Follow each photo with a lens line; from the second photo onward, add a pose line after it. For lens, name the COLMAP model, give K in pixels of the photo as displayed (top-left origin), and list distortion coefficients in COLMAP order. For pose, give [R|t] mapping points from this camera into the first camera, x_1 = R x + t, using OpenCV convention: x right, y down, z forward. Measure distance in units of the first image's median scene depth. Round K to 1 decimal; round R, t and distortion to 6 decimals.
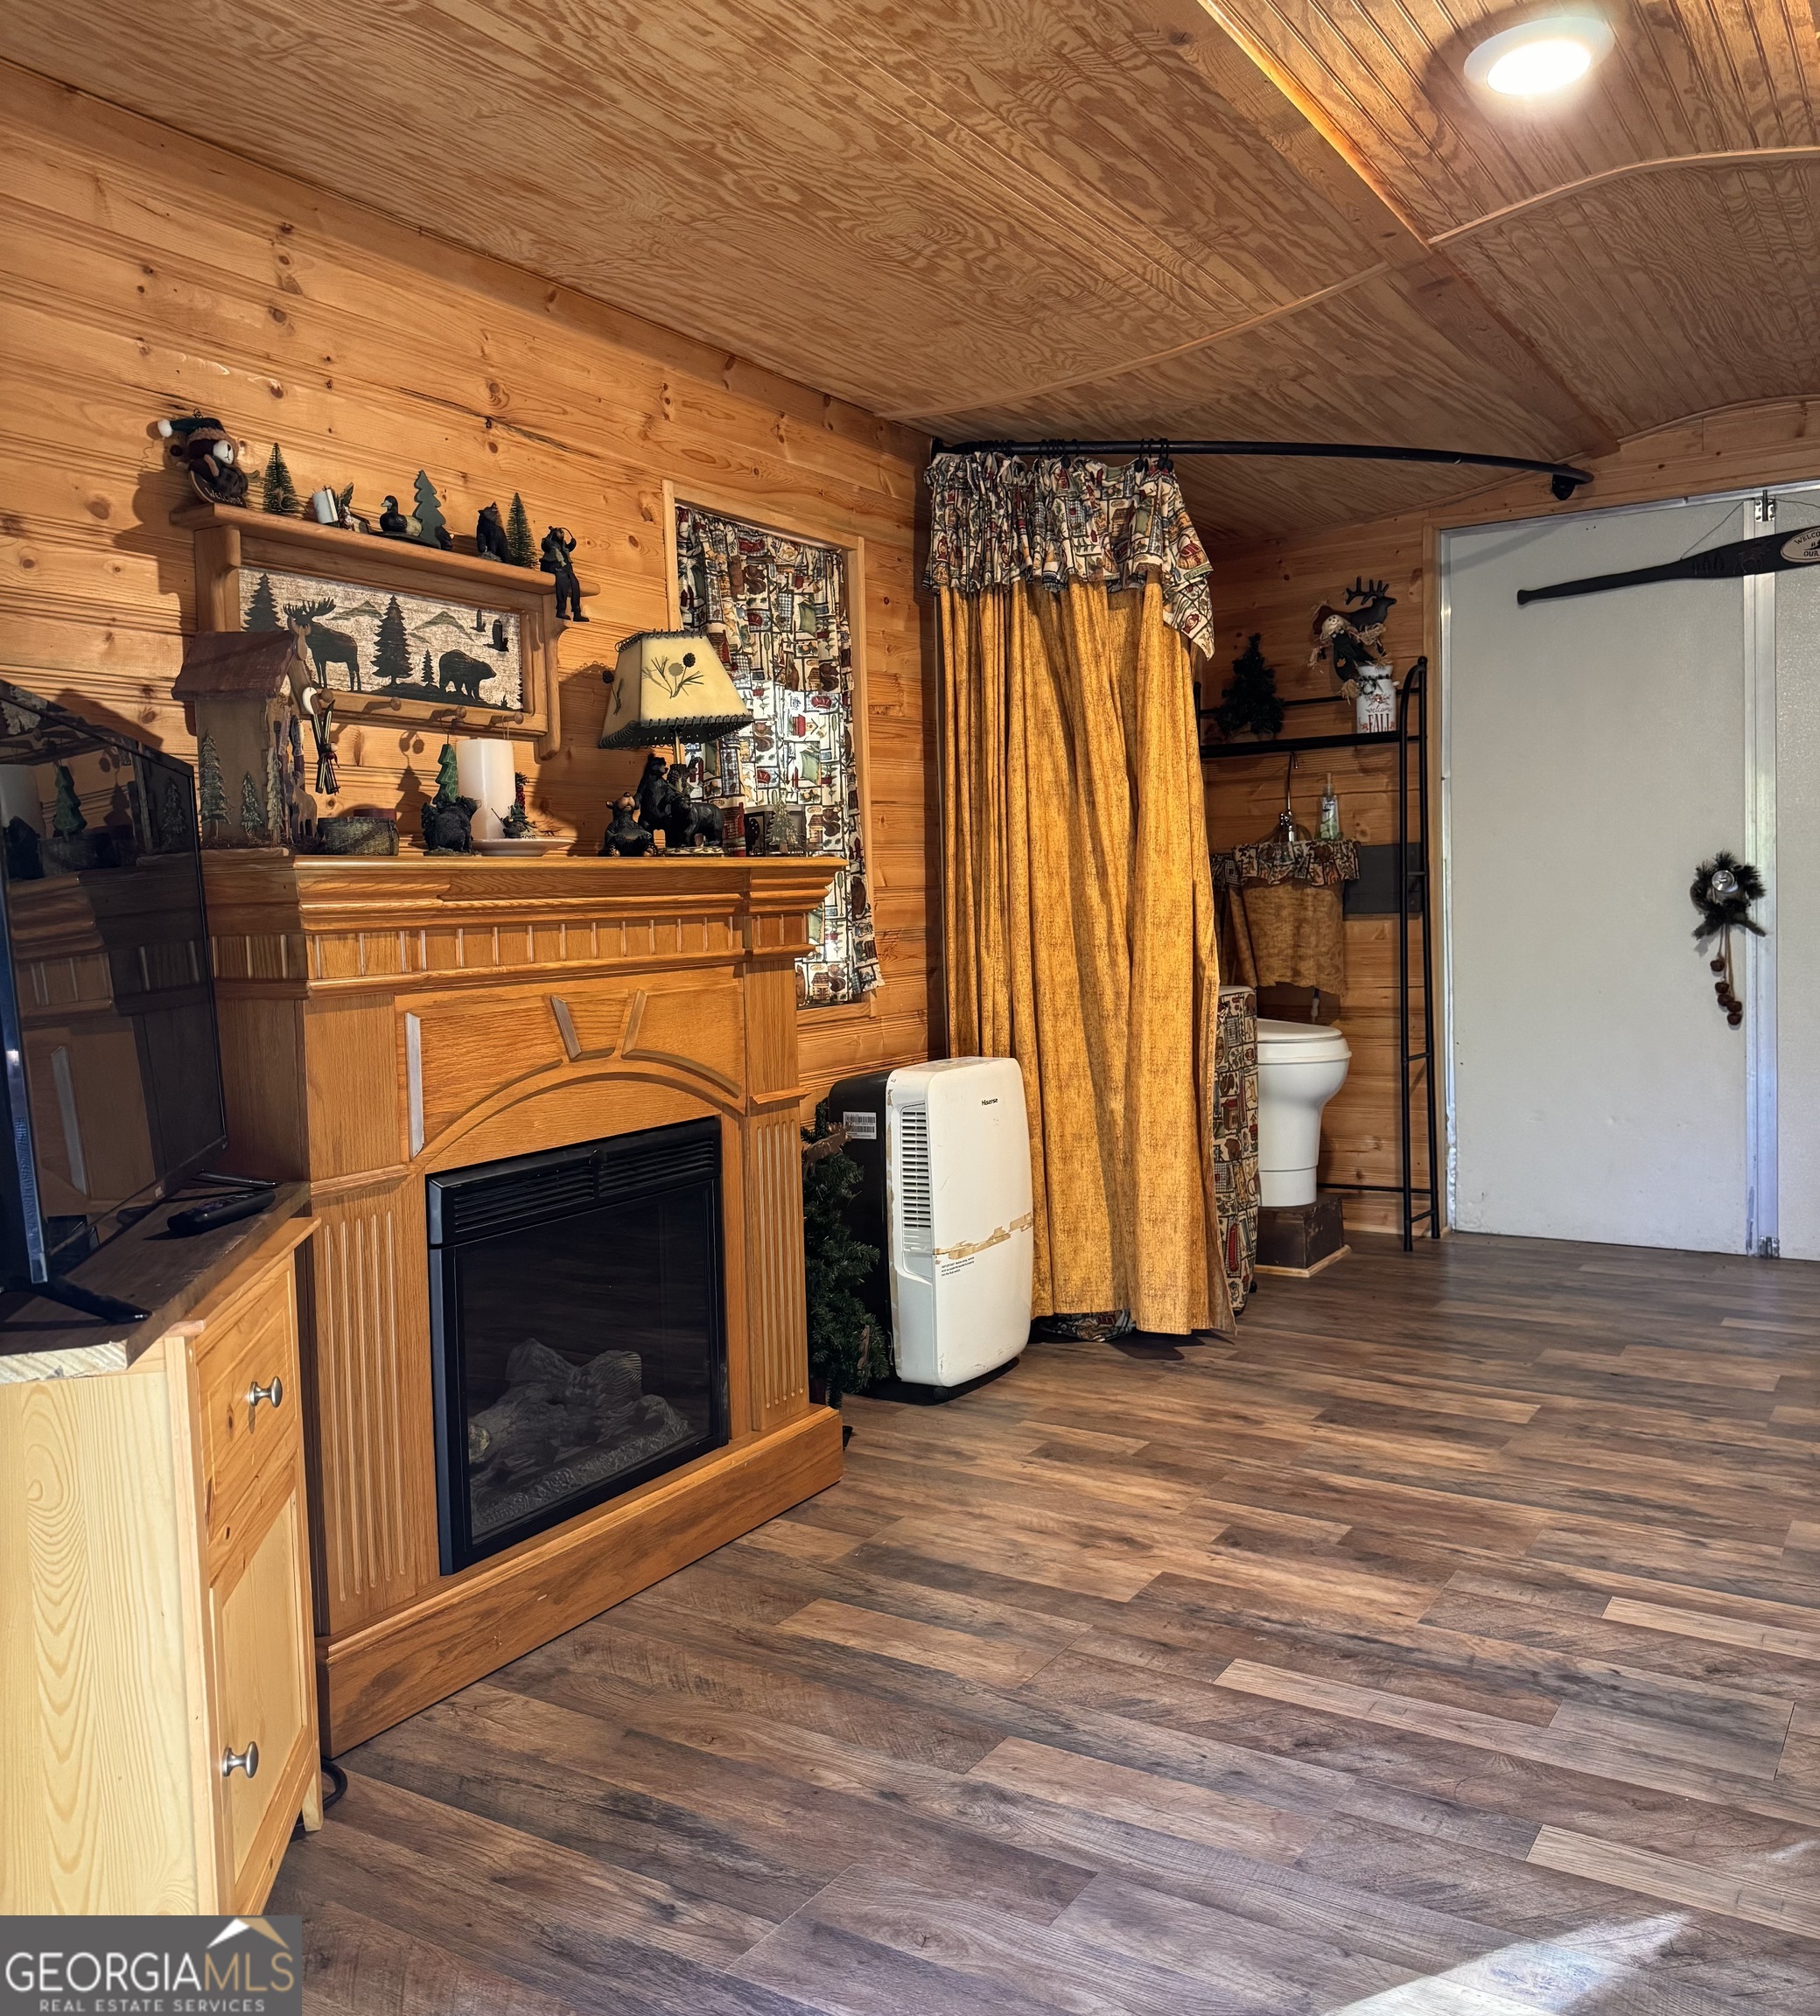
lens RADIAL K [[1762.4, 0, 895.9], [0, 1762.4, 972.6], [0, 0, 1]] dist [0.093674, -0.093697]
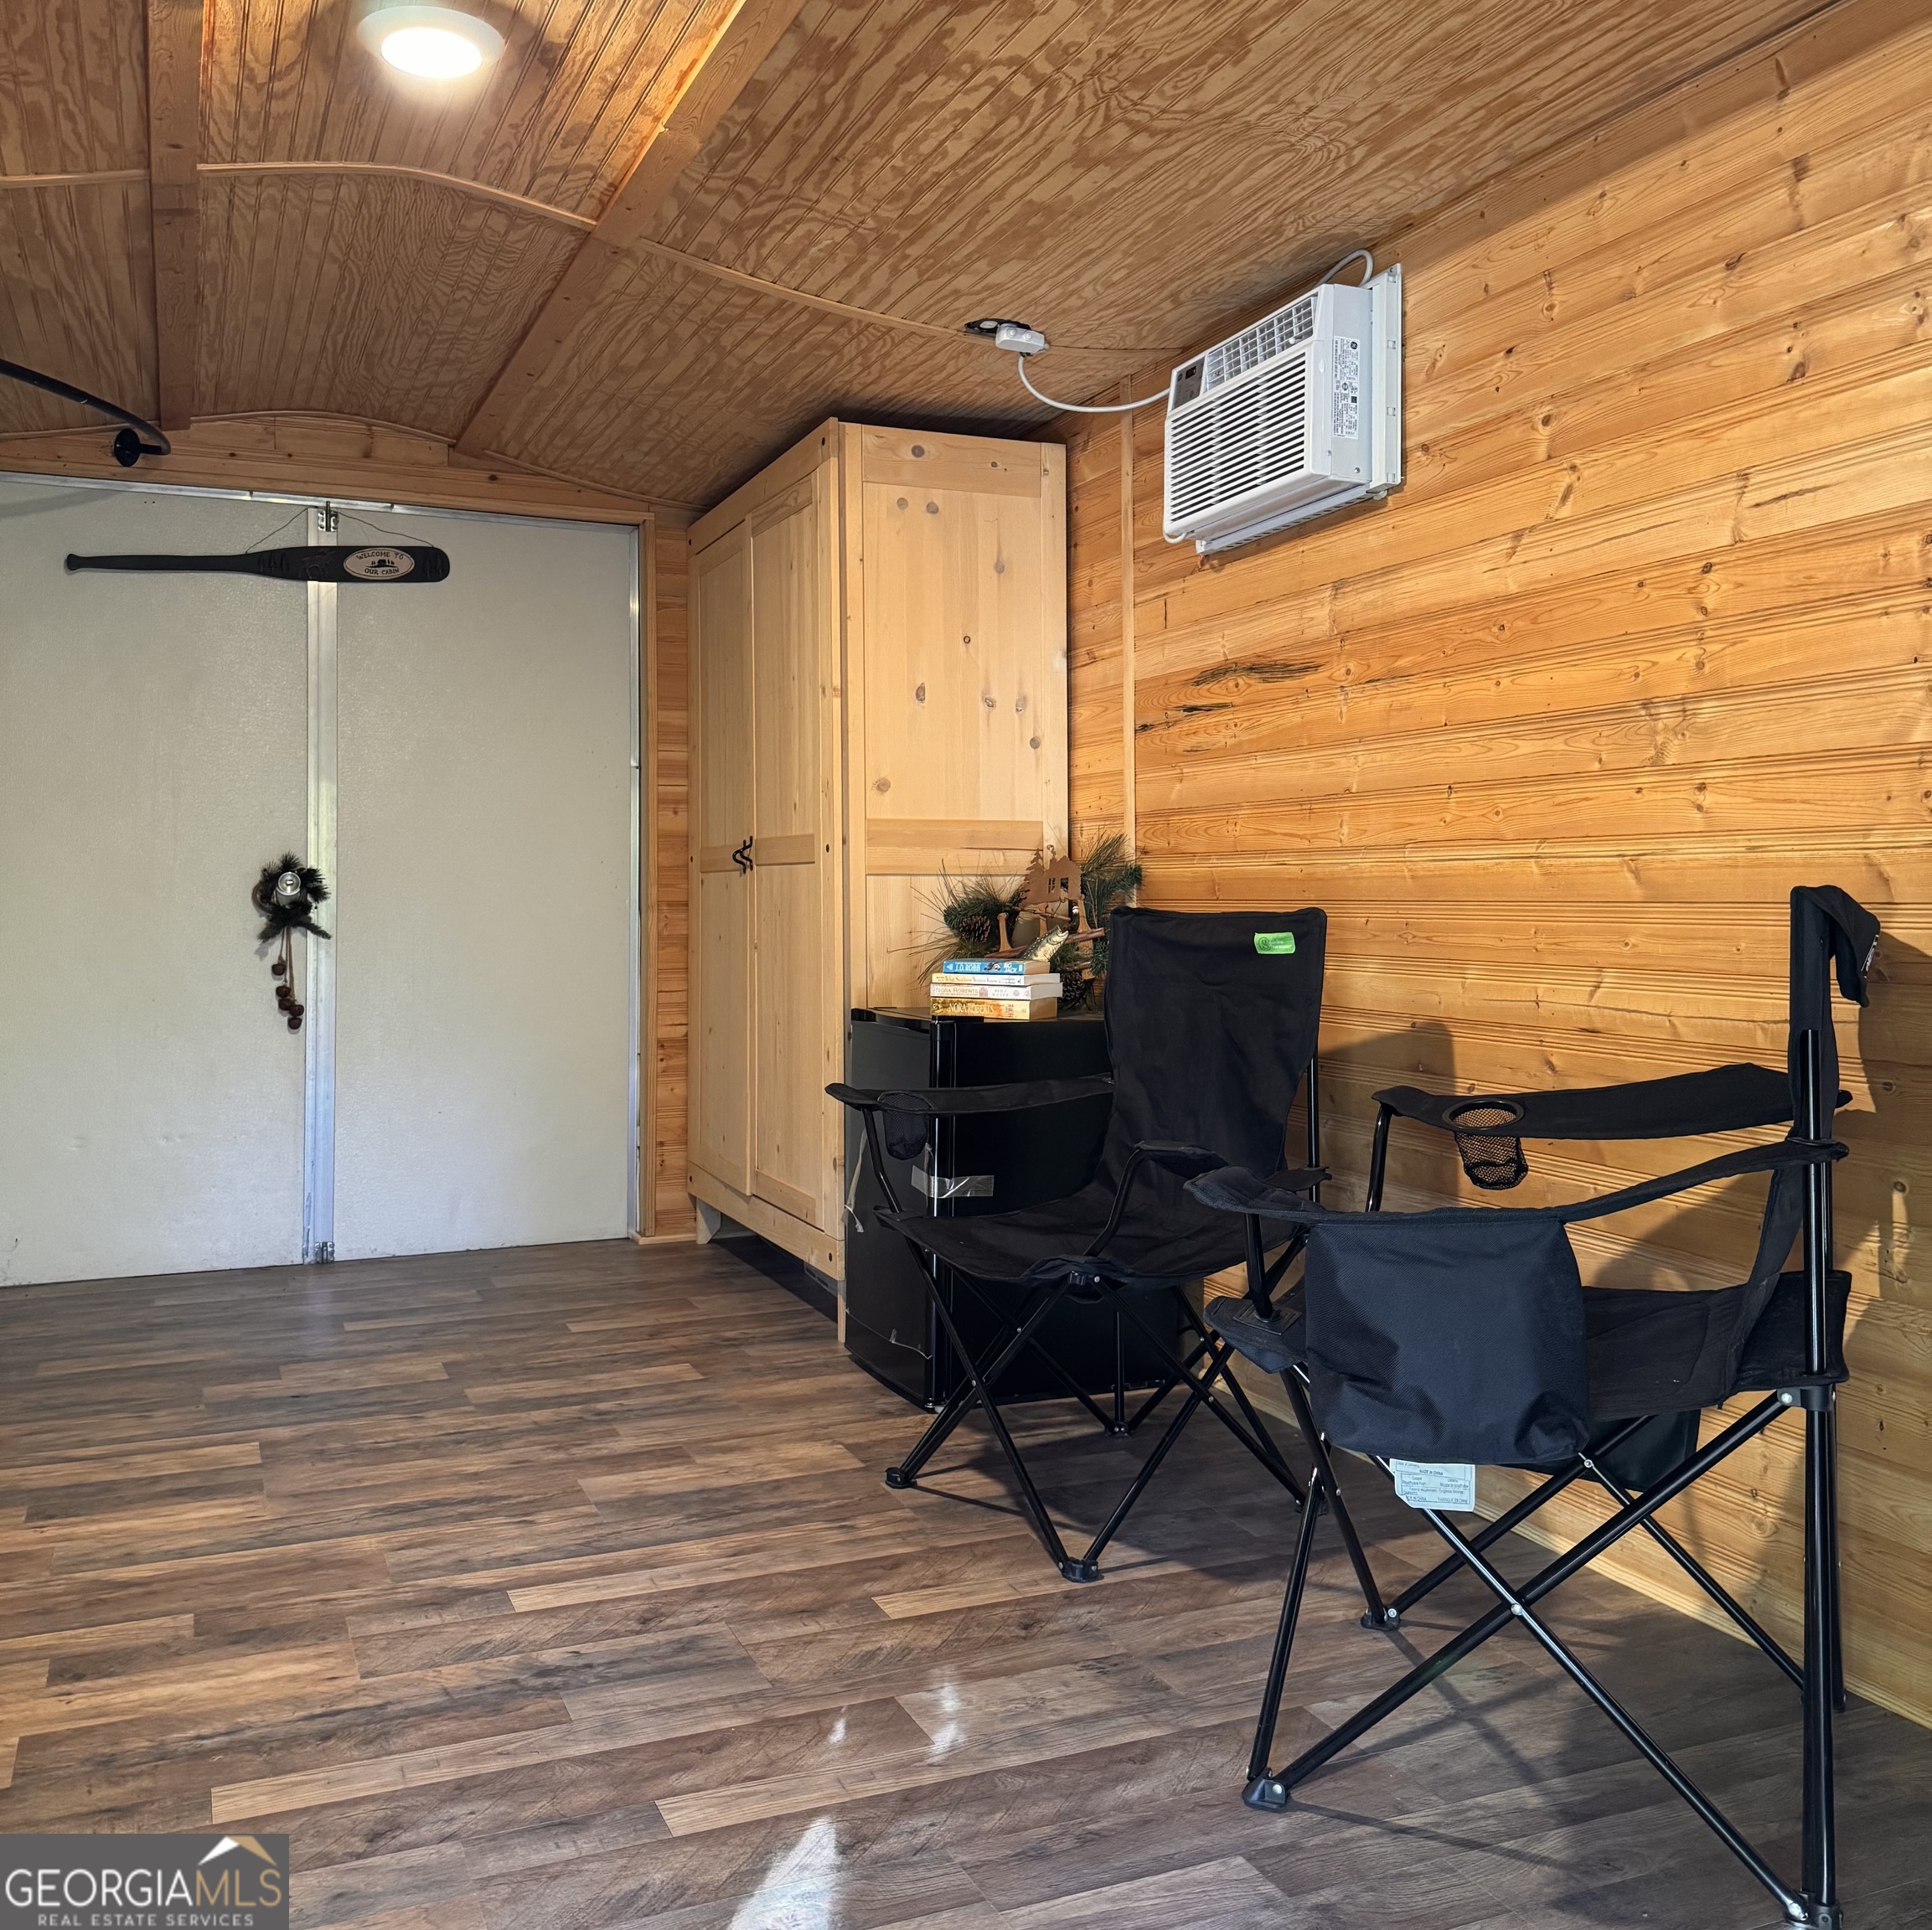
lens RADIAL K [[1885.7, 0, 955.8], [0, 1885.7, 871.0], [0, 0, 1]] dist [0.053105, 0.000000]
pose [[0.573977, 0.035000, 0.818123, -0.218439], [0.021175, 0.998118, -0.057557, 0.012211], [-0.818598, 0.050360, 0.572155, 0.118360]]
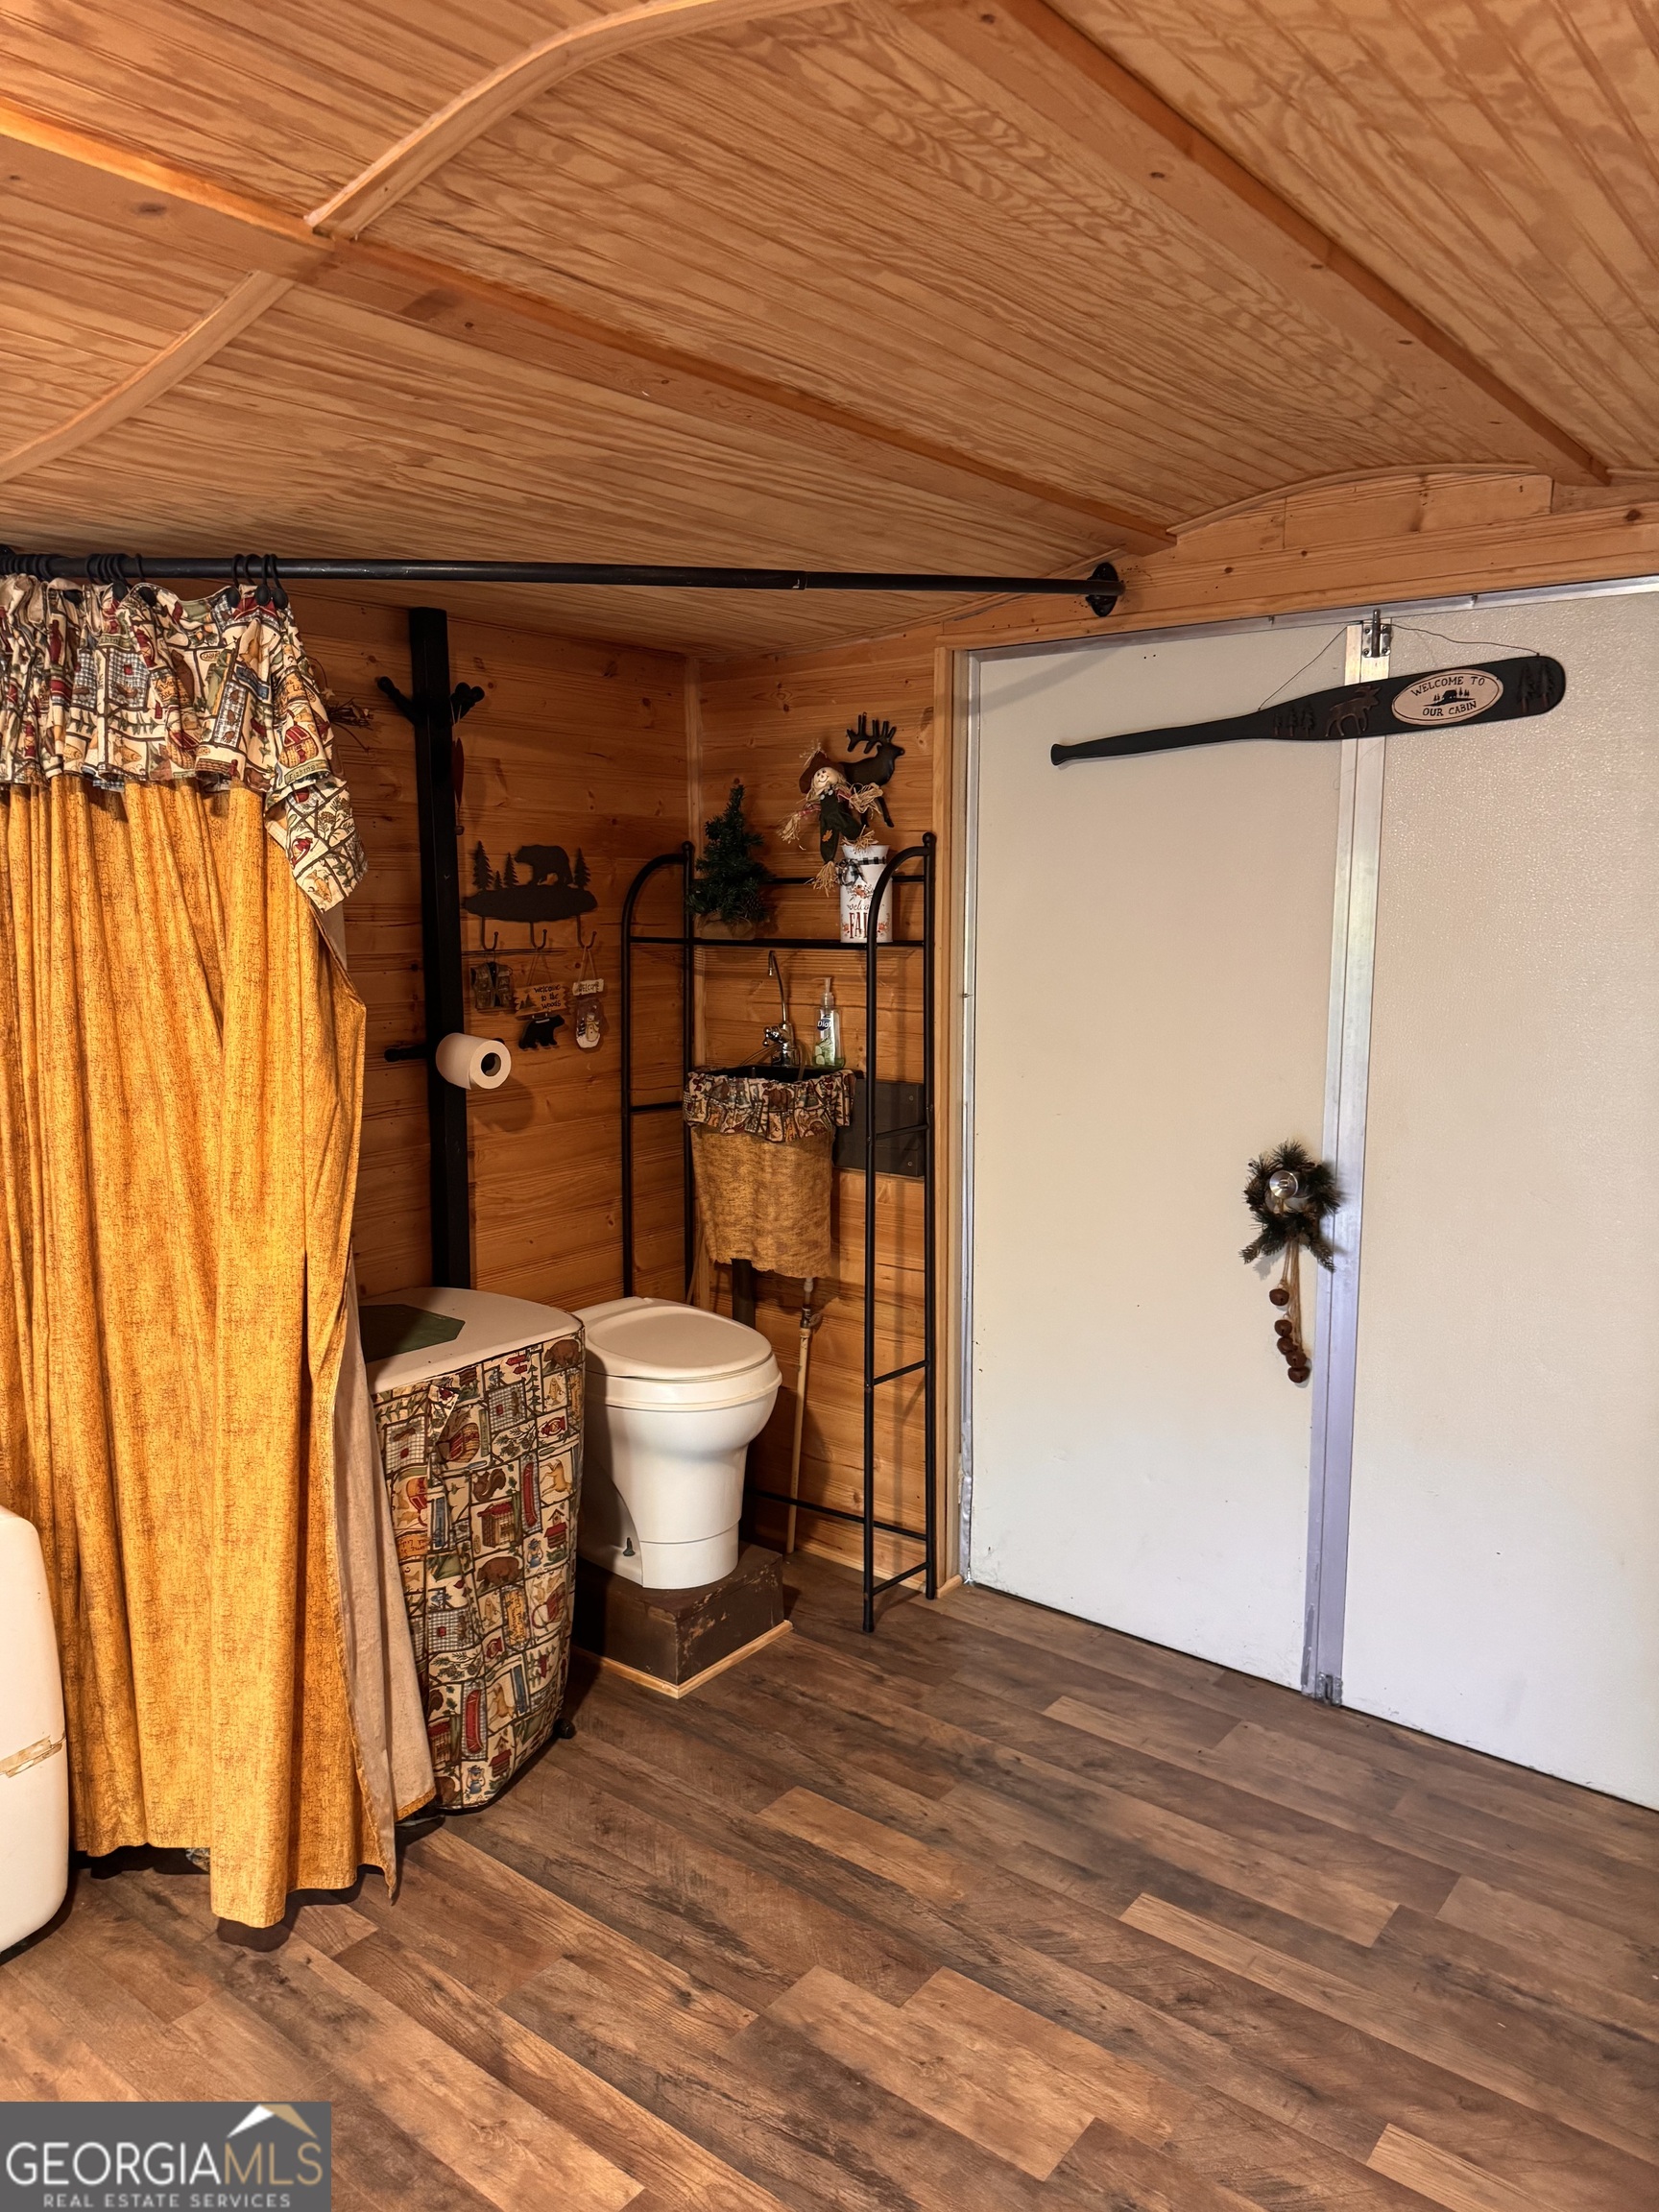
lens RADIAL K [[1563.2, 0, 819.0], [0, 1563.2, 1104.2], [0, 0, 1]] dist [0.054724, -0.042512]
pose [[0.992611, 0.036274, -0.115795, 0.417167], [-0.023545, 0.993712, 0.109462, -0.172227], [0.119038, -0.105926, 0.987223, 0.448065]]
